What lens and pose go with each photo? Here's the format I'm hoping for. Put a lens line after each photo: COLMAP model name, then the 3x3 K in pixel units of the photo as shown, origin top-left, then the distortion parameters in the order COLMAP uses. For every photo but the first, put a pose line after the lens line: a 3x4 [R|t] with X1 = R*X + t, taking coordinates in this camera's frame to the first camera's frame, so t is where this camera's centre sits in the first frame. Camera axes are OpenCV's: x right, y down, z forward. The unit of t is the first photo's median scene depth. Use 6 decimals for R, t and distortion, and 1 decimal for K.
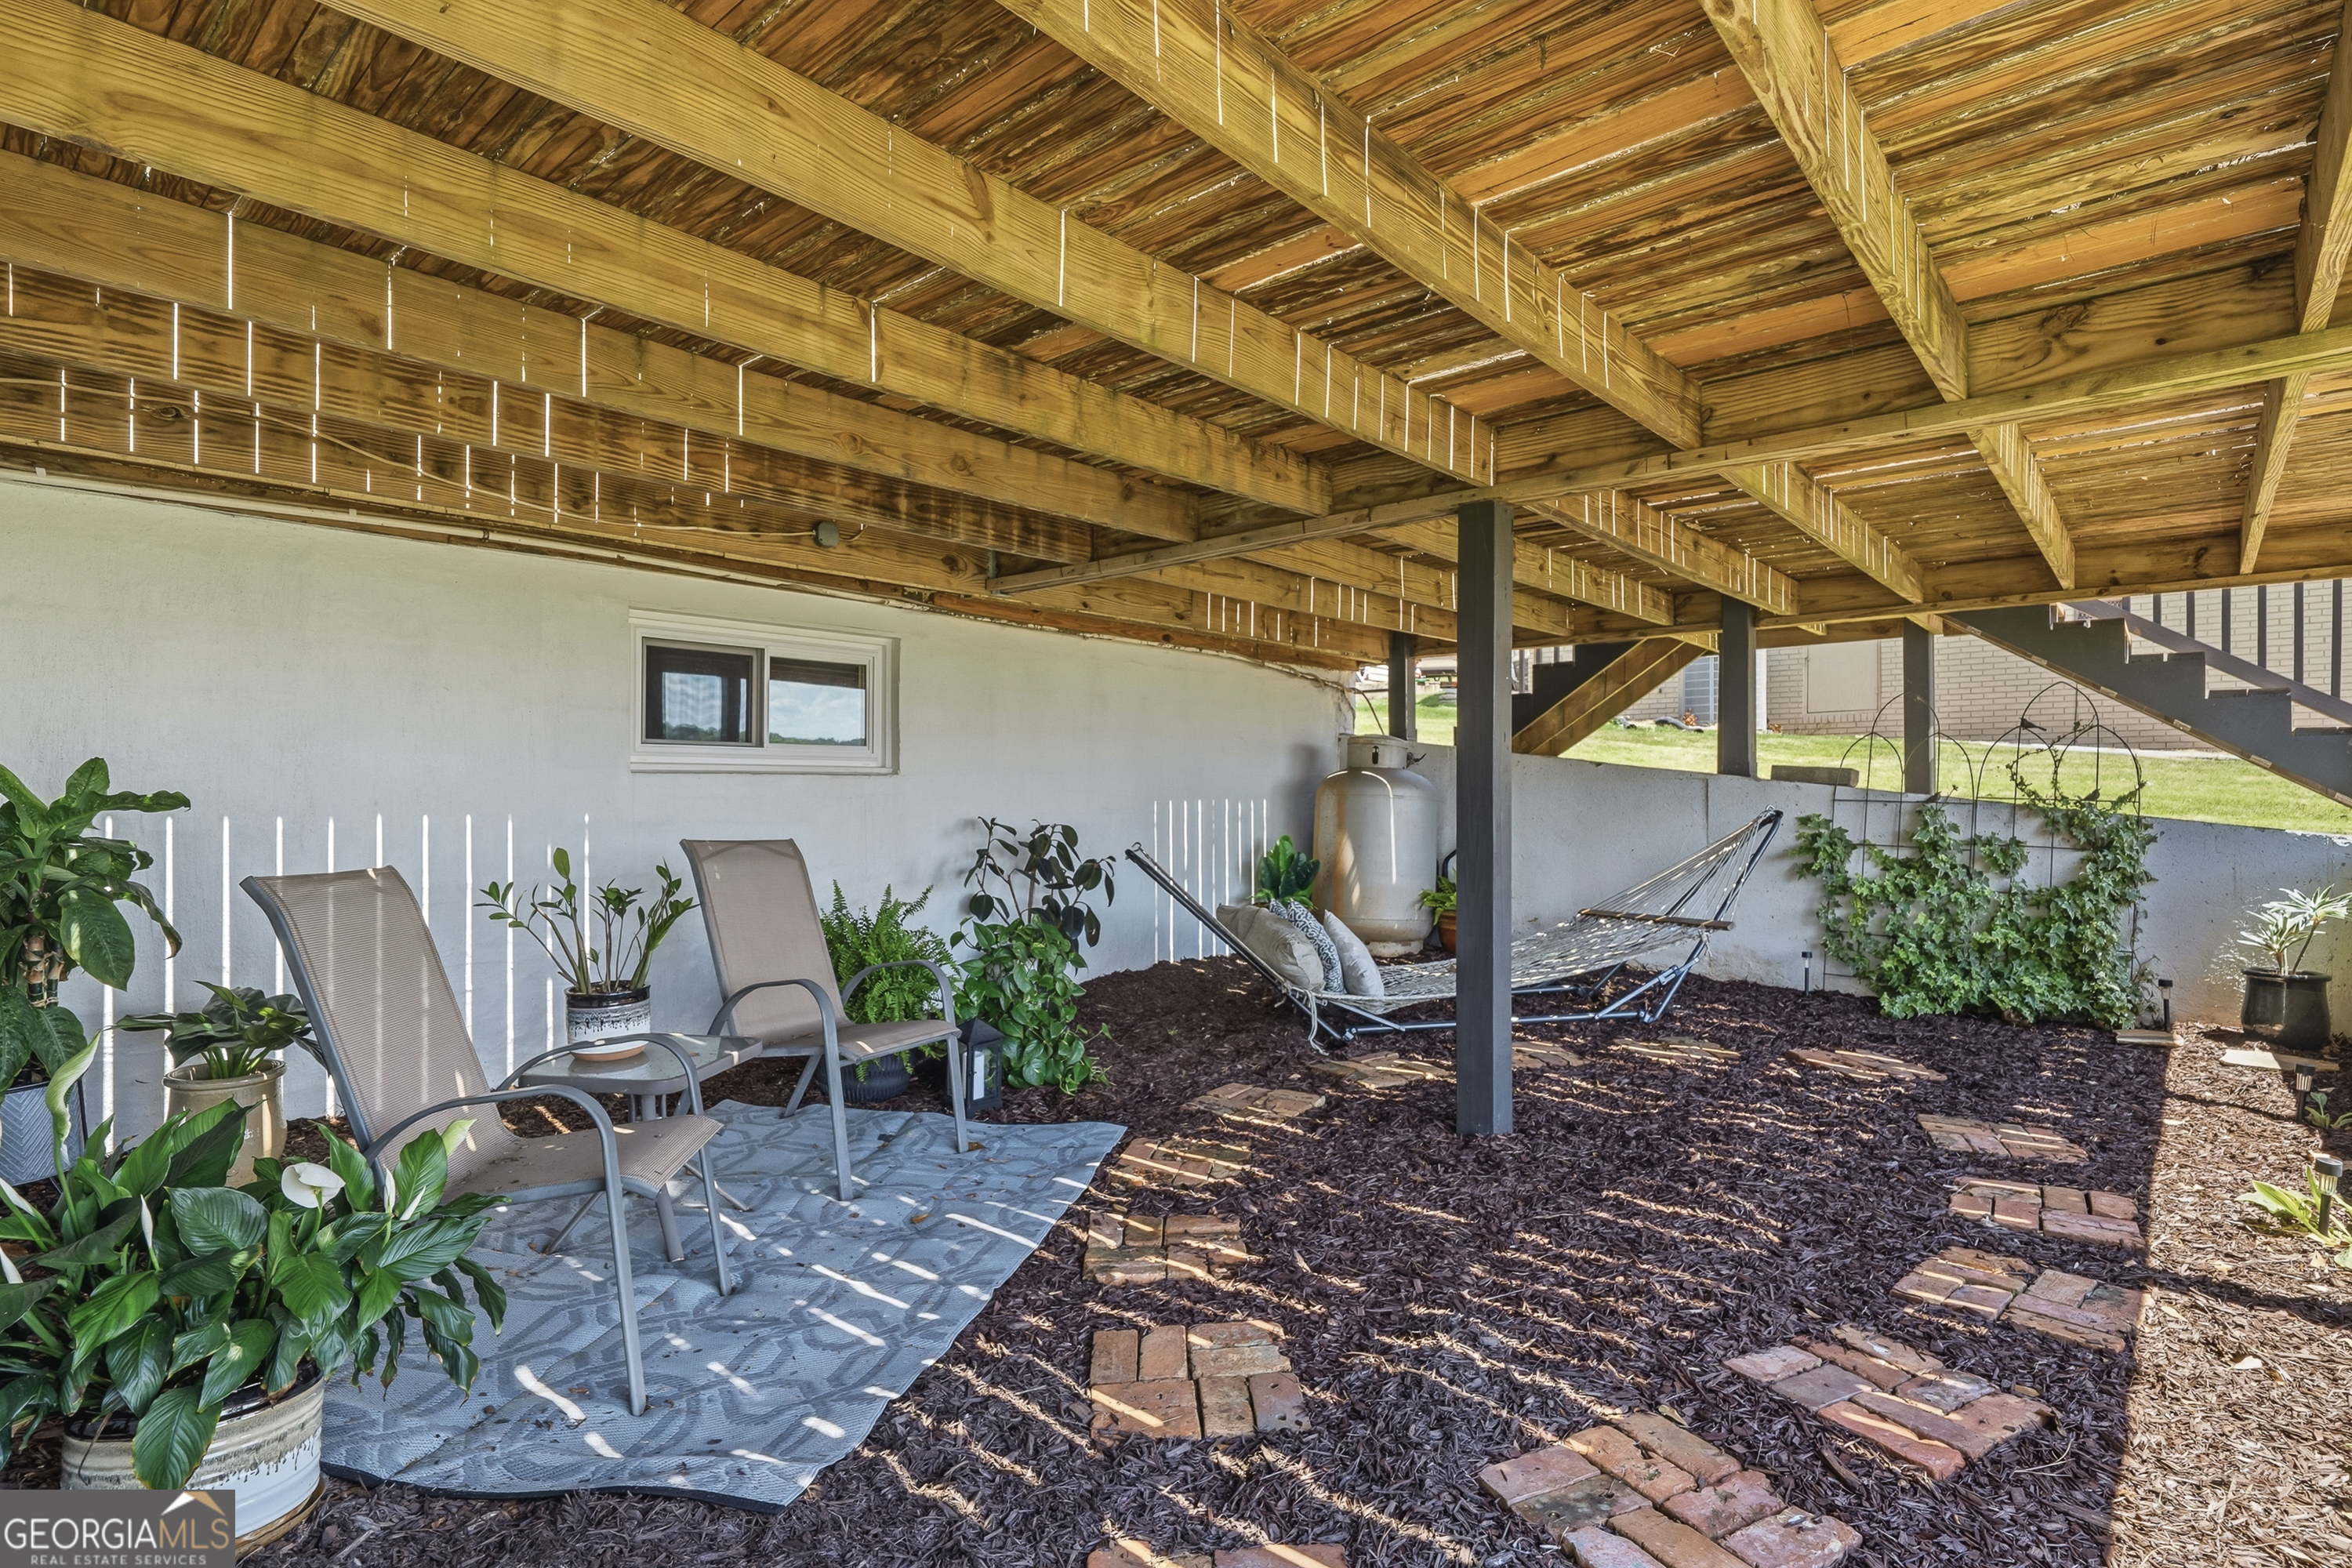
lens RADIAL K [[1139.1, 0, 1177.7], [0, 1139.1, 787.1], [0, 0, 1]] dist [-0.000216, -0.000030]
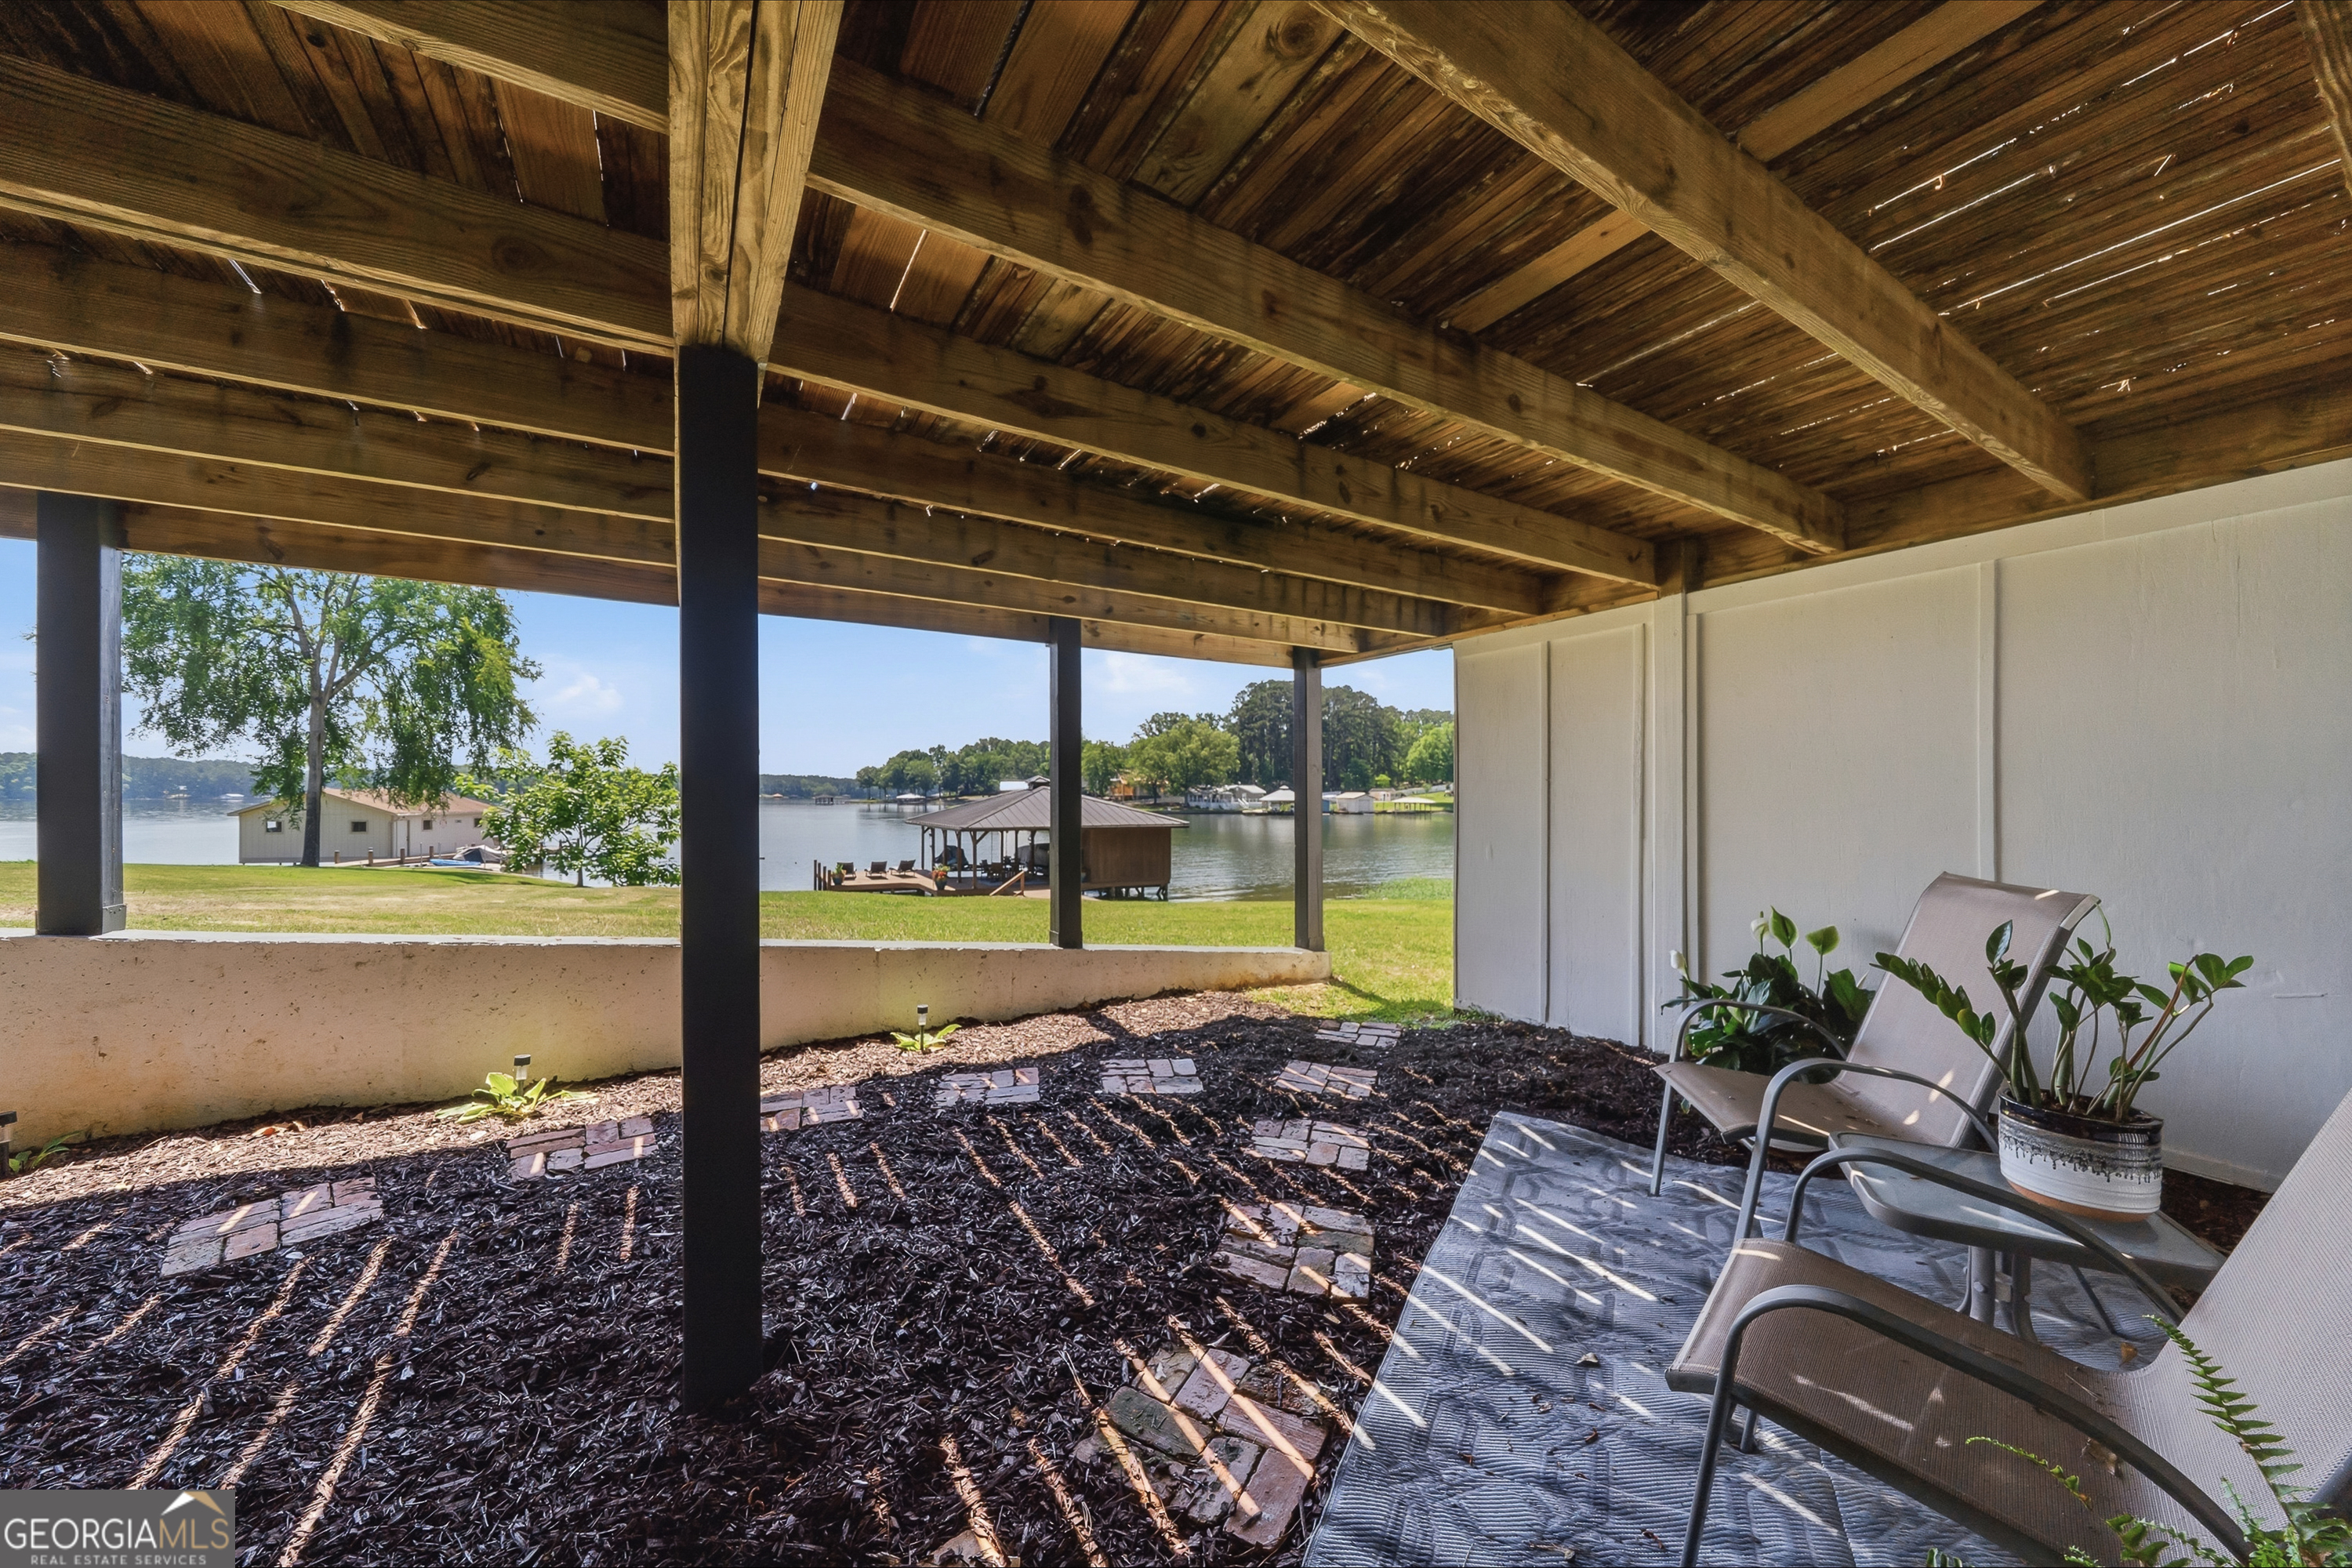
lens RADIAL K [[822.6, 0, 1170.6], [0, 822.6, 790.9], [0, 0, 1]] dist [-0.003058, -0.000407]
pose [[-0.952775, 0.004769, 0.303641, -0.148211], [0.001029, 0.999922, -0.012475, -0.009920], [-0.303677, -0.011574, -0.952705, 1.954630]]
